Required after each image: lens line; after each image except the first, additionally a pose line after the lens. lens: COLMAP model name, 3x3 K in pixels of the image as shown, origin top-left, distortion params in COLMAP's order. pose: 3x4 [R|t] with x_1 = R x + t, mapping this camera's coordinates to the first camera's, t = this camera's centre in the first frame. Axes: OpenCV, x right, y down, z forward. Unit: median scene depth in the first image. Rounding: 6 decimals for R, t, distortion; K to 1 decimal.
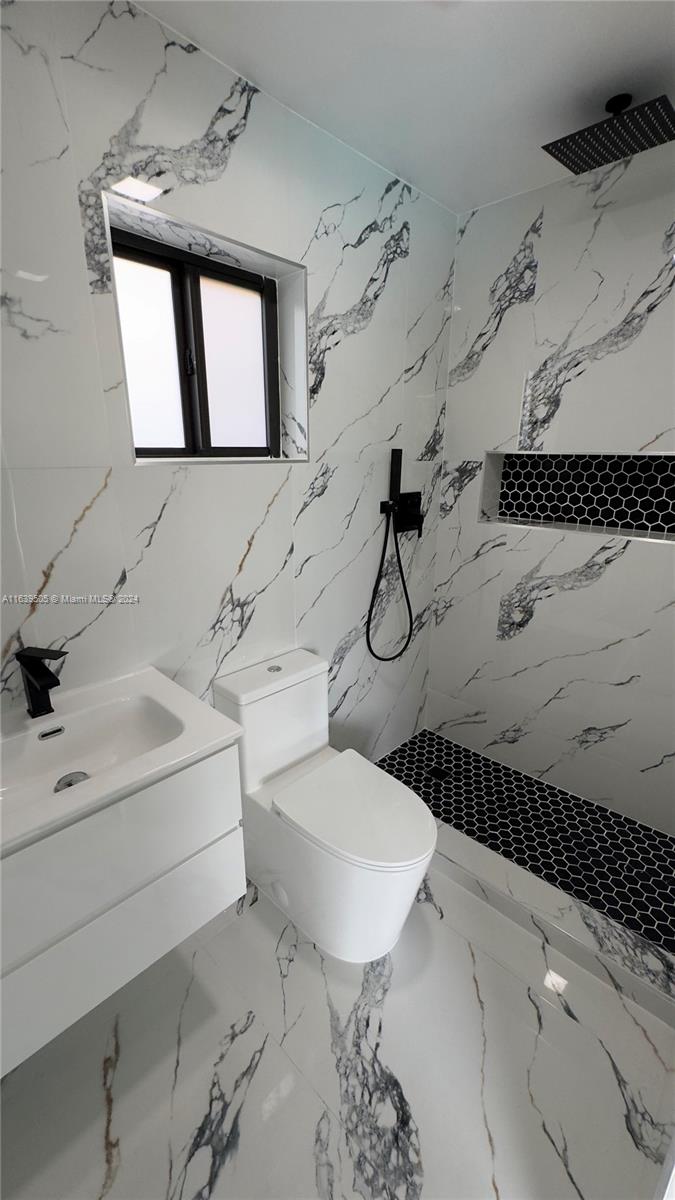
lens RADIAL K [[482.1, 0, 337.5], [0, 482.1, 600.0], [0, 0, 1]] dist [0.000159, 0.000183]
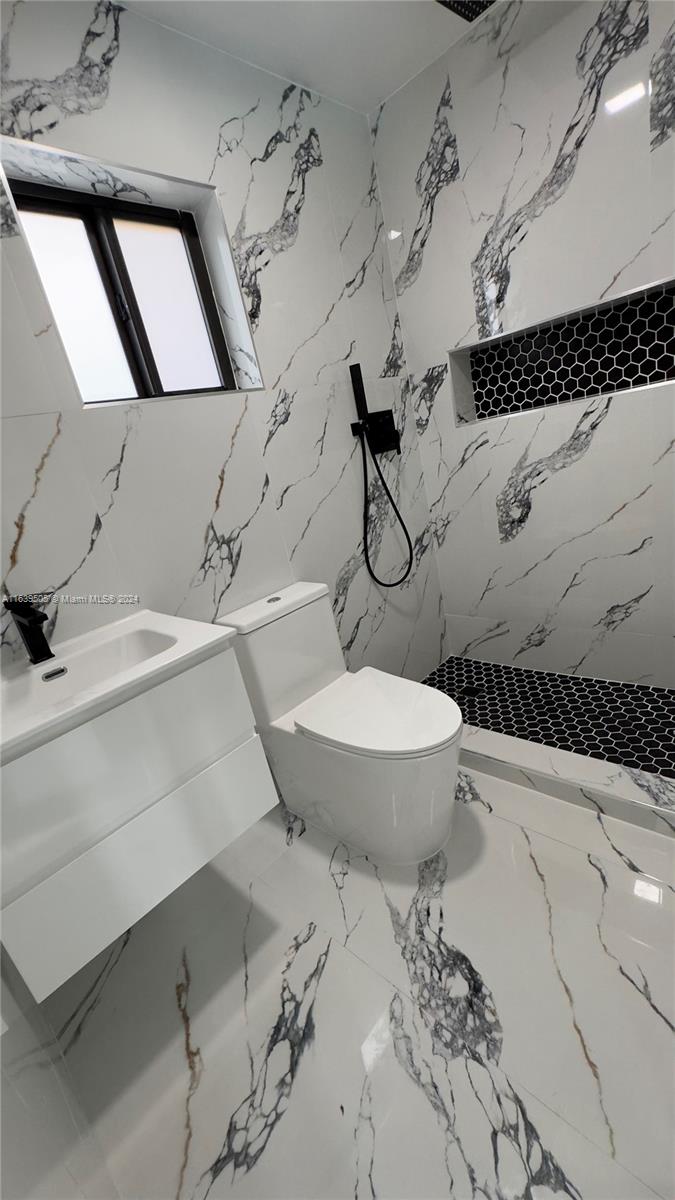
lens RADIAL K [[482.1, 0, 337.5], [0, 482.1, 600.0], [0, 0, 1]] dist [0.000159, 0.000183]
pose [[0.976890, -0.206086, -0.056696, 0.055027], [0.206756, 0.978373, 0.006152, 0.166149], [0.054202, -0.017732, 0.998373, 0.013478]]
